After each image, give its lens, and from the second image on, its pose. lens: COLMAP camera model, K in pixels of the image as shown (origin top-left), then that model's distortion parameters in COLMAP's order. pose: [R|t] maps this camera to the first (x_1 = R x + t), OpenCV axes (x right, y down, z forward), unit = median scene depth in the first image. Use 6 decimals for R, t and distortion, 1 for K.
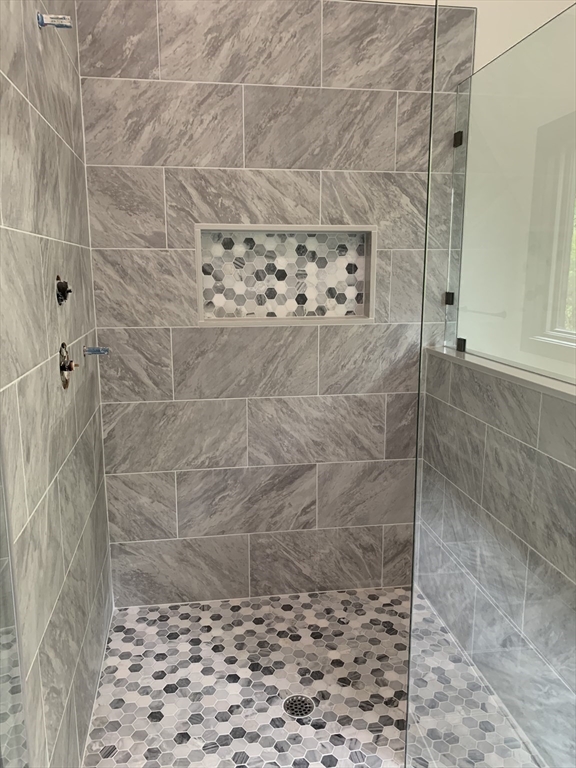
lens RADIAL K [[586.1, 0, 284.1], [0, 586.1, 384.8], [0, 0, 1]] dist [0.043157, -0.037209]
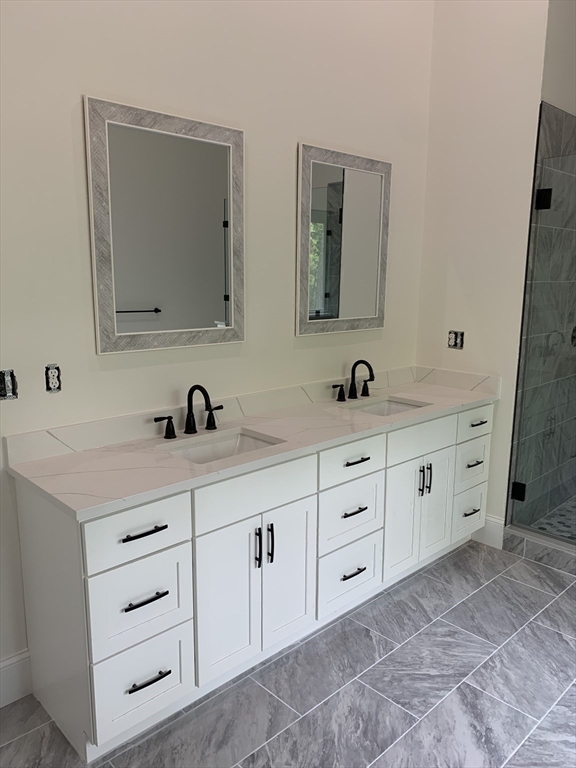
lens RADIAL K [[583.7, 0, 288.0], [0, 583.7, 384.0], [0, 0, 1]] dist [0.073079, -0.113104]
pose [[0.579197, 0.154675, -0.800379, 0.573548], [-0.156357, 0.984683, 0.077144, 0.098771], [0.800052, 0.080463, 0.594511, -0.832892]]
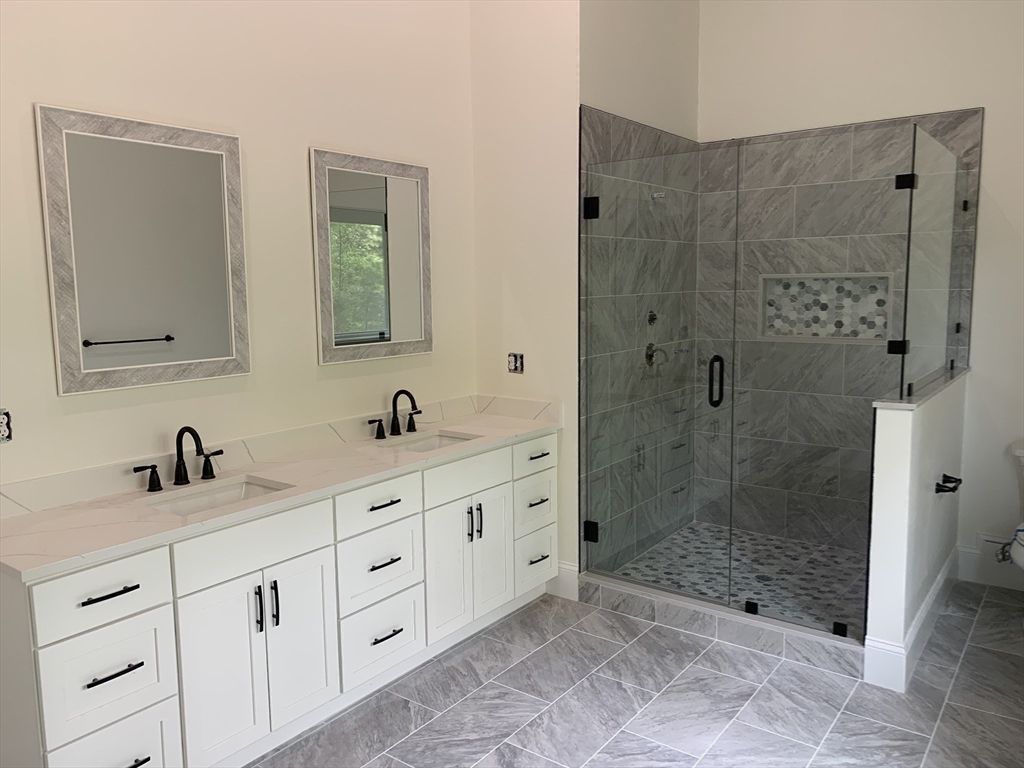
lens RADIAL K [[781.4, 0, 507.3], [0, 781.4, 375.5], [0, 0, 1]] dist [0.043157, -0.037209]
pose [[0.701649, 0.078409, -0.708195, 0.821370], [-0.119081, 0.992852, -0.008055, 0.081179], [0.702502, 0.089984, 0.705971, -0.853151]]
